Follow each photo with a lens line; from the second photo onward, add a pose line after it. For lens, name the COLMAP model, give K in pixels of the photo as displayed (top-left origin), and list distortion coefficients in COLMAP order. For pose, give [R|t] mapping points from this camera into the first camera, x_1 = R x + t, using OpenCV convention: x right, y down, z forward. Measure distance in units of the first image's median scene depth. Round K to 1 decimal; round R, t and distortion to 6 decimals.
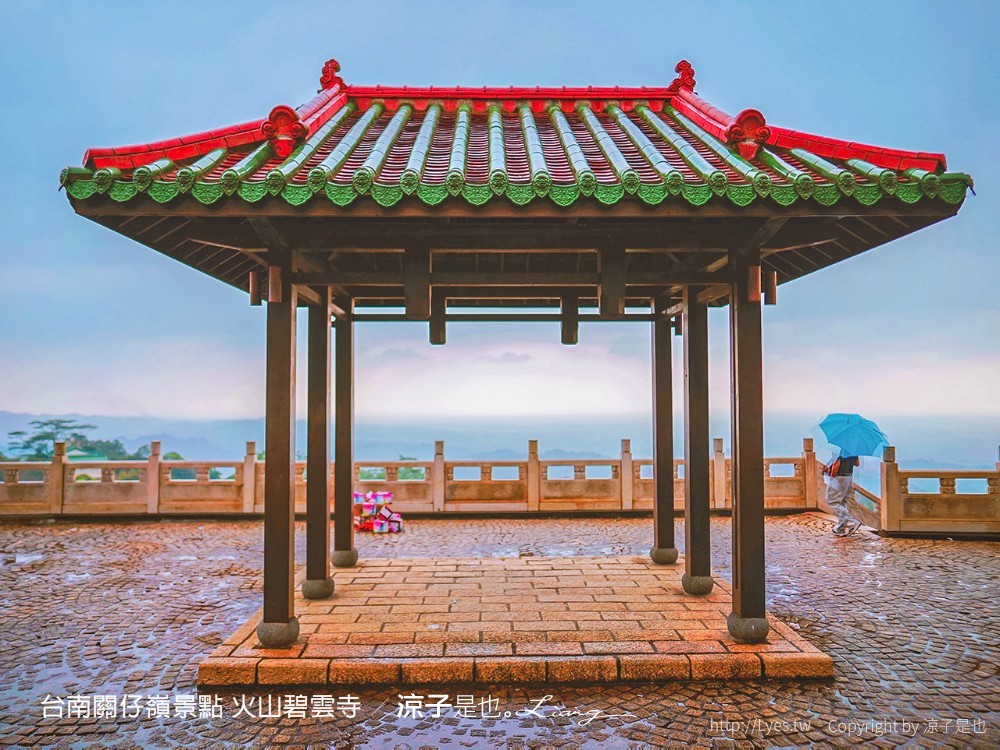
lens RADIAL K [[752.3, 0, 500.0], [0, 752.3, 375.0], [0, 0, 1]] dist [-0.037236, 0.049038]
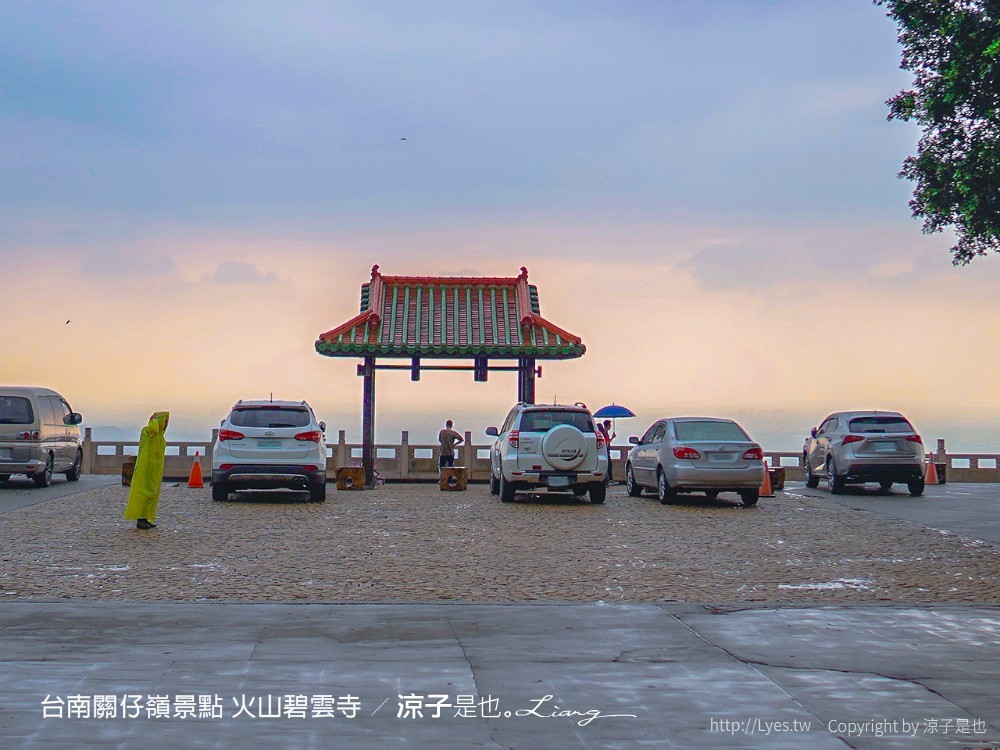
lens RADIAL K [[752.3, 0, 500.0], [0, 752.3, 375.0], [0, 0, 1]] dist [-0.037236, 0.049038]
pose [[0.997659, 0.016312, 0.066415, 0.013897], [-0.016296, 0.999867, -0.000784, -0.059386], [-0.066419, -0.000300, 0.997792, -1.123930]]
